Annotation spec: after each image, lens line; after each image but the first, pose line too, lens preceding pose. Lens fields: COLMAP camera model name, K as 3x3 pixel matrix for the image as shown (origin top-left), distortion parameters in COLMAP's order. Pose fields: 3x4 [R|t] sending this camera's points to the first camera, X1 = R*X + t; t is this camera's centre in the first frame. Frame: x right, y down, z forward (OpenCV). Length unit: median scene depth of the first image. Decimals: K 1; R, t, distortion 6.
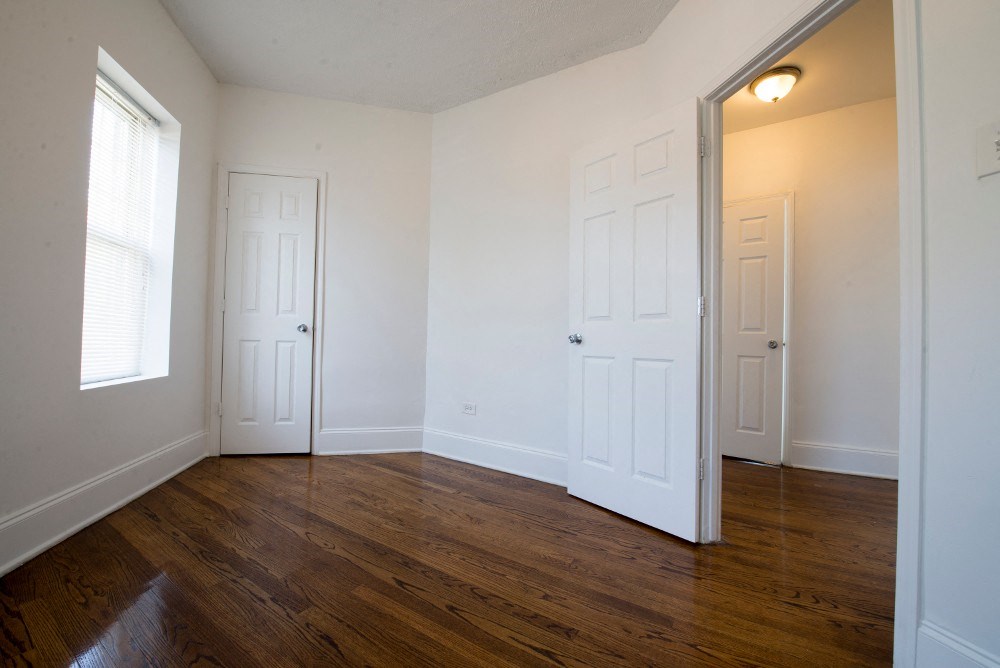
lens RADIAL K [[399.4, 0, 502.2], [0, 399.4, 336.5], [0, 0, 1]] dist [-0.023431, -0.000169]
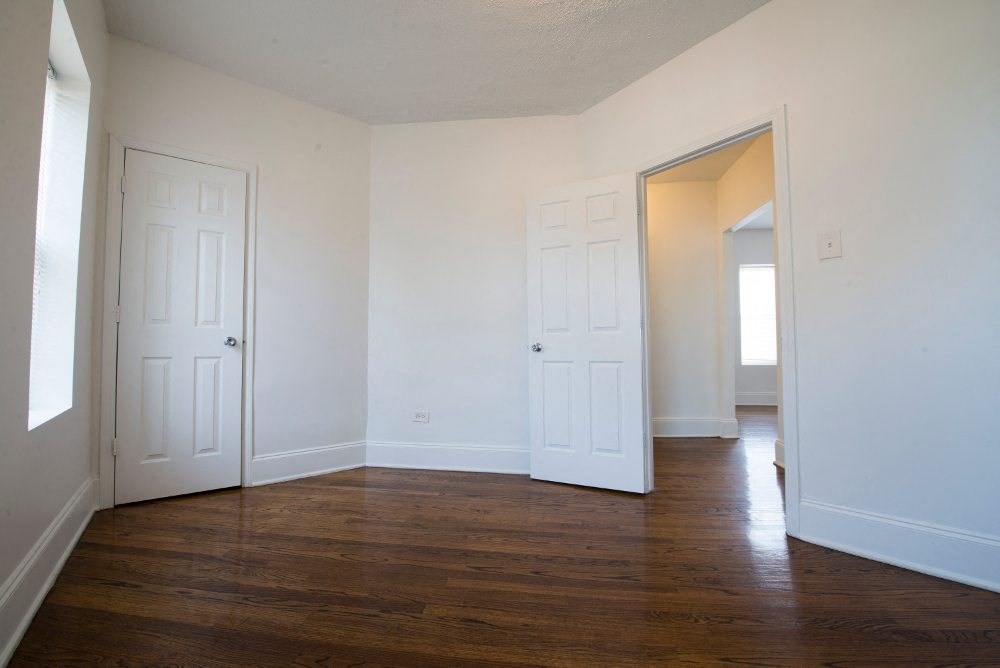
lens RADIAL K [[398.4, 0, 499.8], [0, 398.4, 336.0], [0, 0, 1]] dist [-0.021677, -0.000085]
pose [[0.903381, -0.009399, 0.428736, -0.364991], [0.018822, 0.999665, -0.017746, -0.007648], [-0.428426, 0.024101, 0.903256, -0.029911]]
